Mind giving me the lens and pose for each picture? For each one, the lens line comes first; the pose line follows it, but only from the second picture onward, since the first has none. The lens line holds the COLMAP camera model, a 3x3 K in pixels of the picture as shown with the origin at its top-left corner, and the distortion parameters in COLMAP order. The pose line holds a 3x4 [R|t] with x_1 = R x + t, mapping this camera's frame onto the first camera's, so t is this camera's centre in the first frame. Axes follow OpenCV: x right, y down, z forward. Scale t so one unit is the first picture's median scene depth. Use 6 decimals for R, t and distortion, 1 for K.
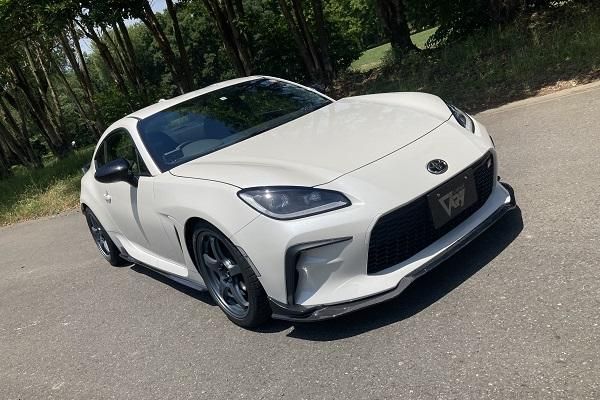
lens RADIAL K [[539.2, 0, 300.0], [0, 539.2, 200.0], [0, 0, 1]] dist [0.093559, -0.003732]
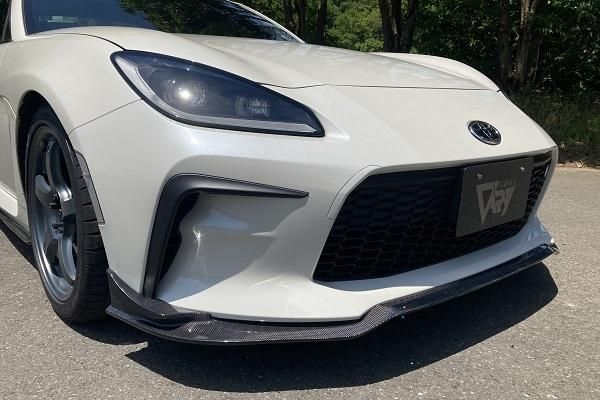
lens RADIAL K [[539.2, 0, 300.0], [0, 539.2, 200.0], [0, 0, 1]] dist [0.093559, -0.003732]
pose [[0.953809, 0.290922, 0.074914, 0.051790], [-0.285744, 0.955547, -0.072670, 0.104337], [-0.092725, 0.047907, 0.994539, 0.481470]]
